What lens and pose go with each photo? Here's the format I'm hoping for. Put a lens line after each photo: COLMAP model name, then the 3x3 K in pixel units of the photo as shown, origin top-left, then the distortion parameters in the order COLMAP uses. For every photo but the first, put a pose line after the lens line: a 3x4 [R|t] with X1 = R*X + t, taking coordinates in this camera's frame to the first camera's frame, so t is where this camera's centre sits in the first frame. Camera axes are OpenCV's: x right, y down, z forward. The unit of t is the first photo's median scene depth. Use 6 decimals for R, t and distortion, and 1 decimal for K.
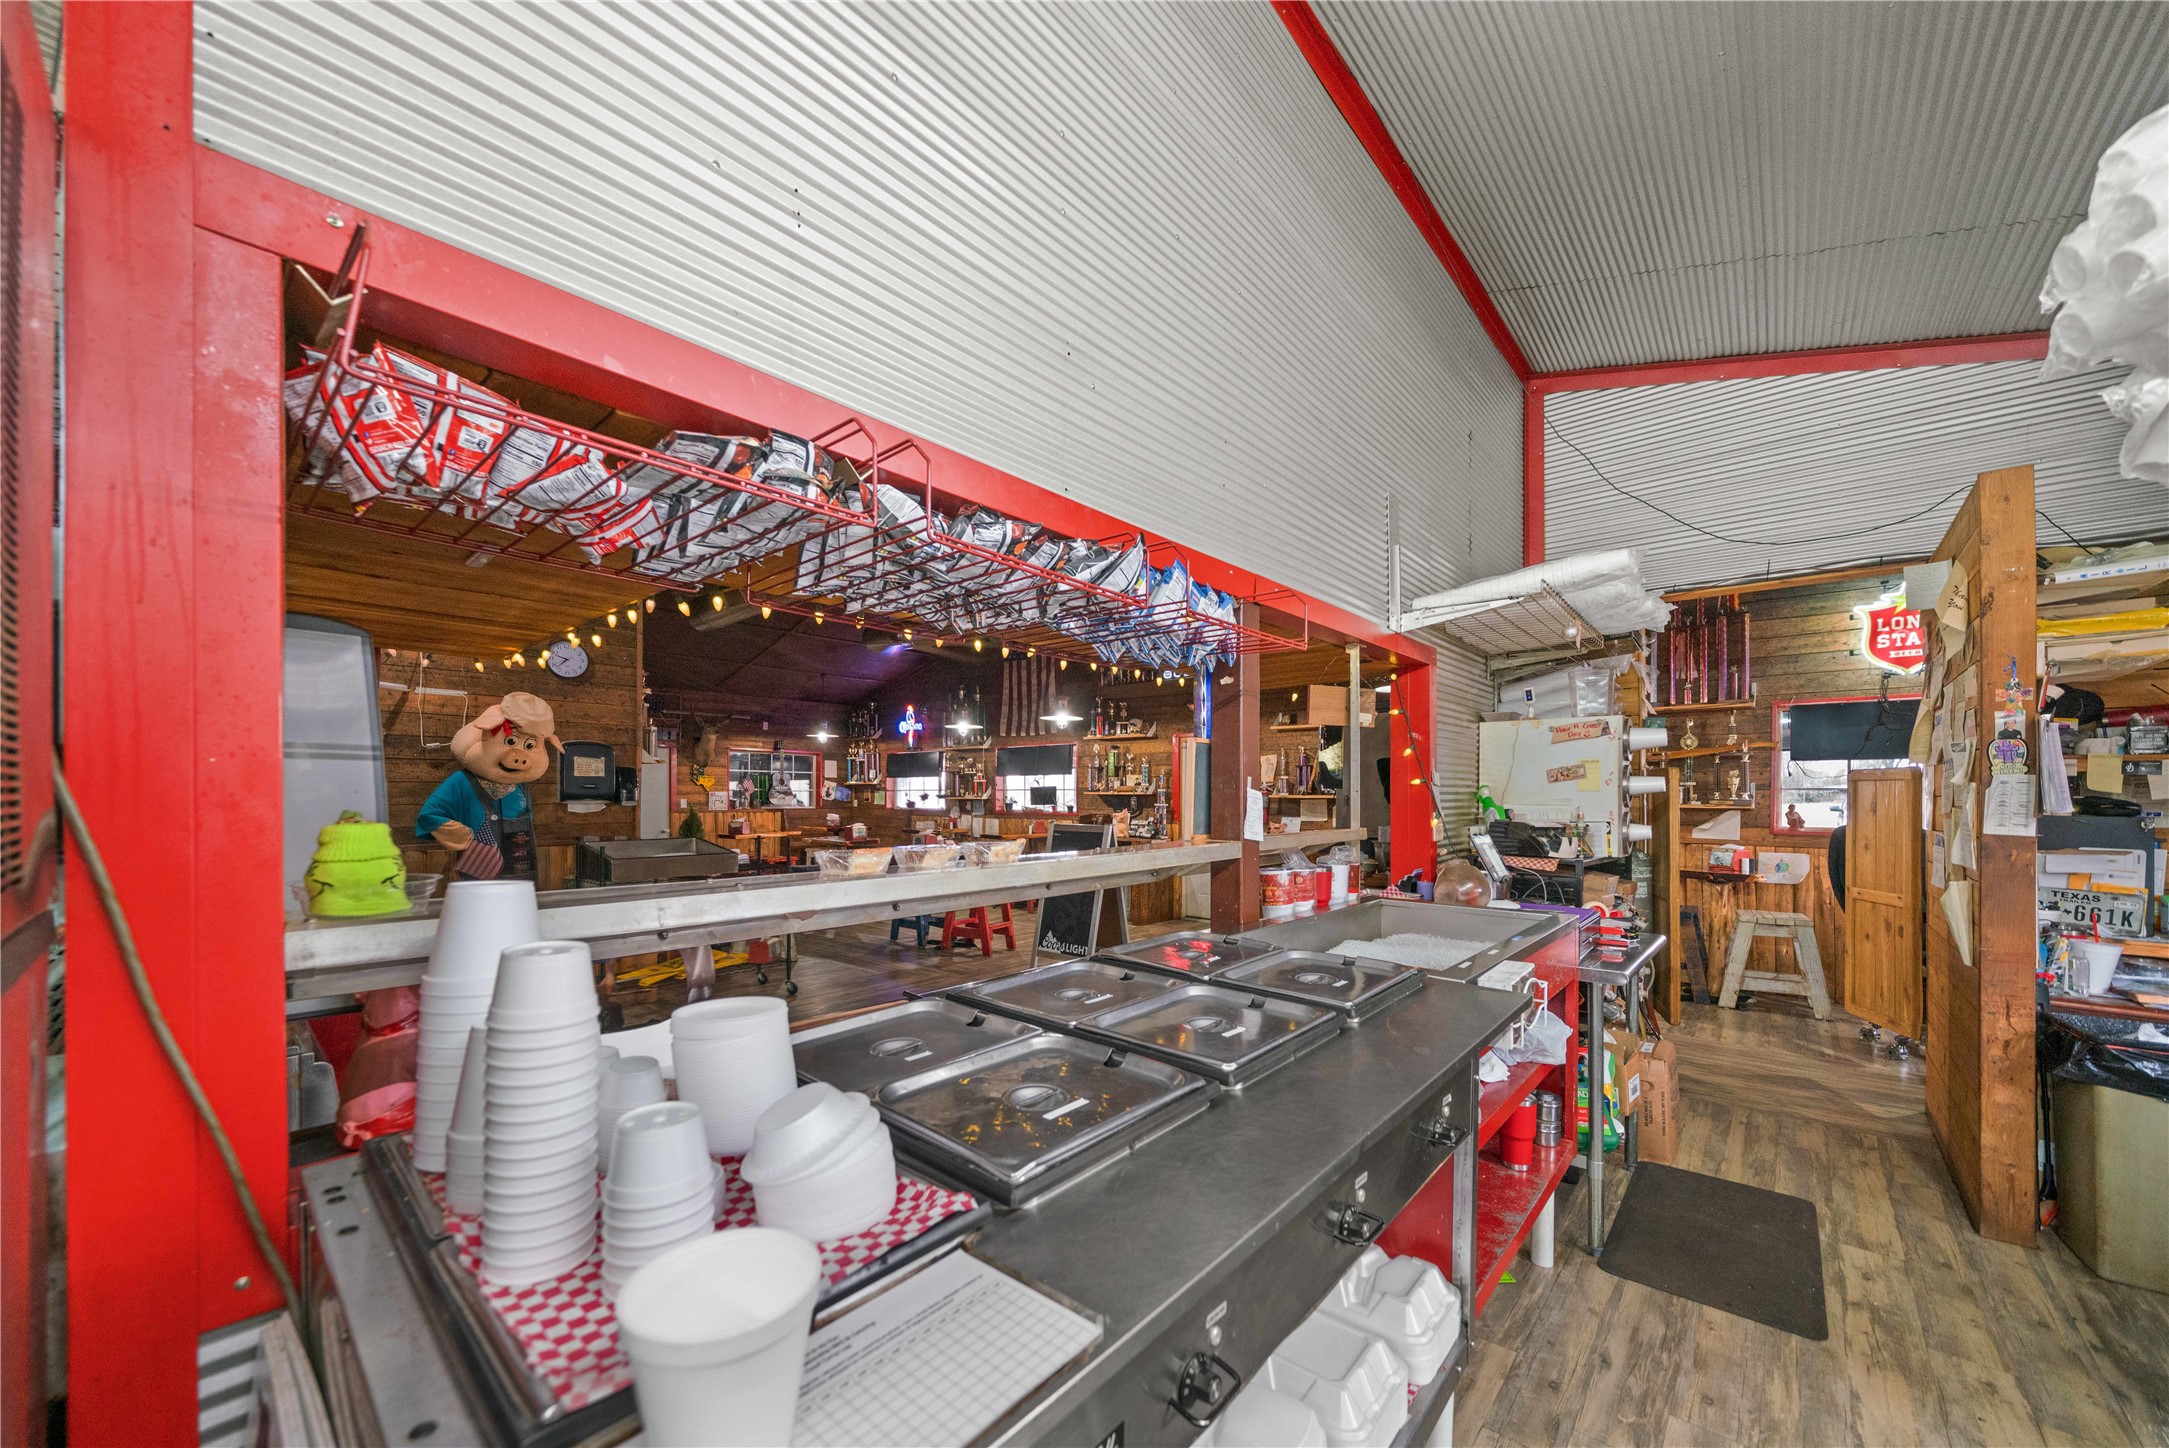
lens RADIAL K [[778.1, 0, 1086.4], [0, 778.1, 790.2], [0, 0, 1]] dist [-0.000584, -0.000043]
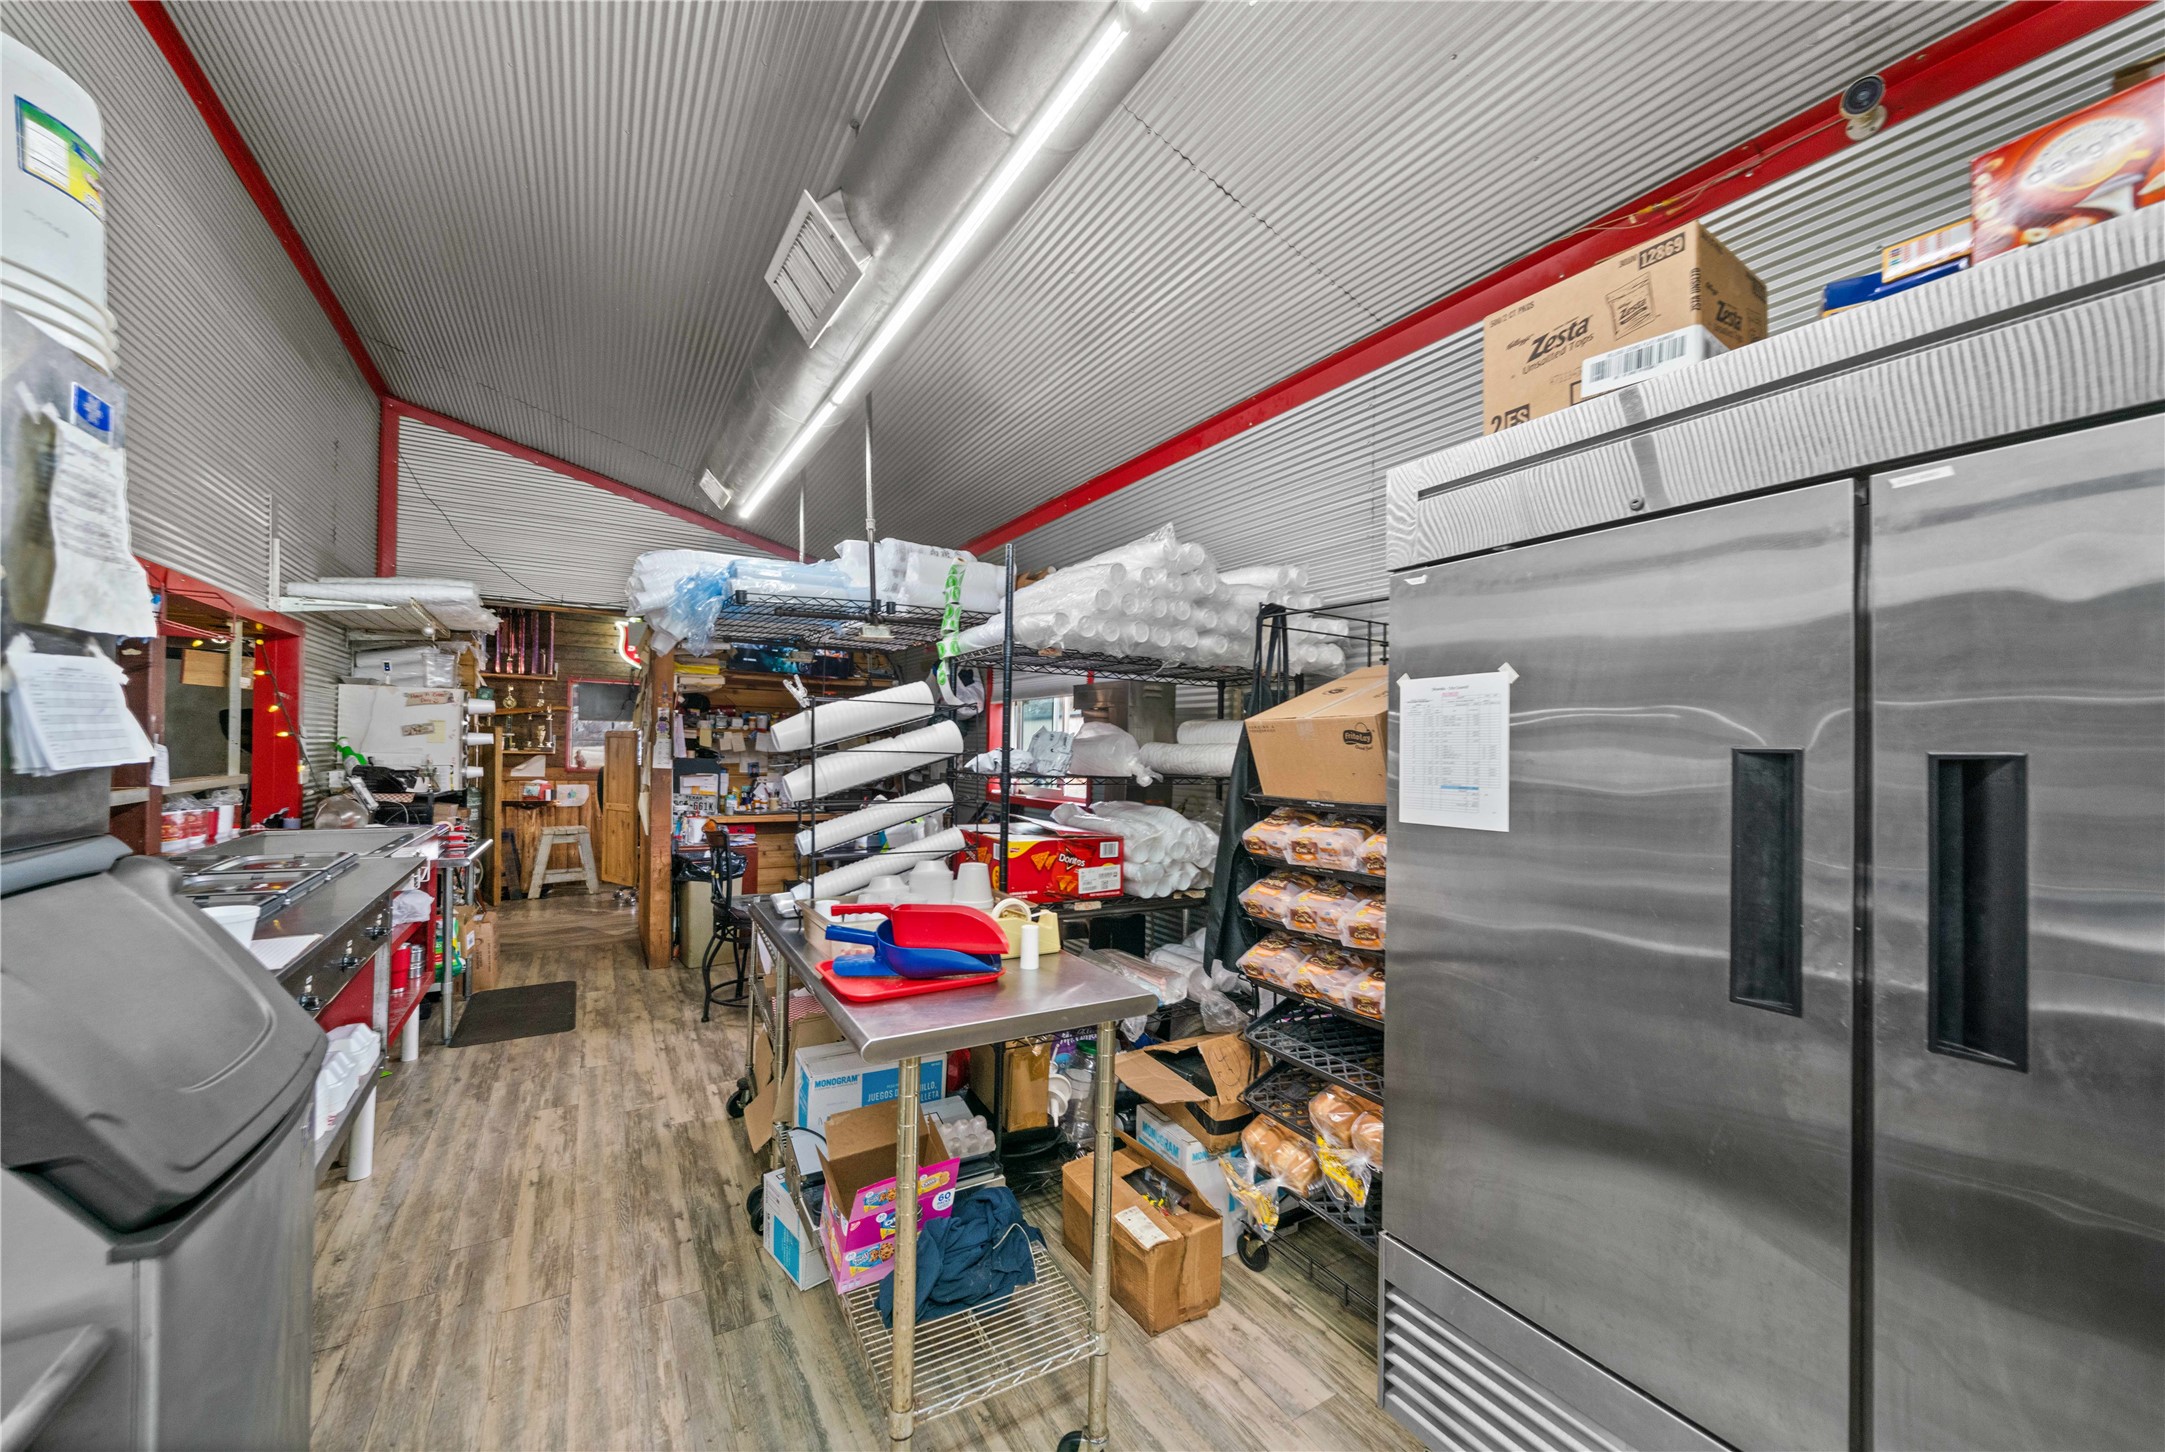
lens RADIAL K [[762.6, 0, 1075.5], [0, 762.6, 752.4], [0, 0, 1]] dist [-0.008488, 0.000111]
pose [[0.266809, -0.002335, 0.963747, -0.338825], [-0.022918, 0.999699, 0.008767, -0.019909], [-0.963477, -0.024426, 0.266675, -0.436108]]
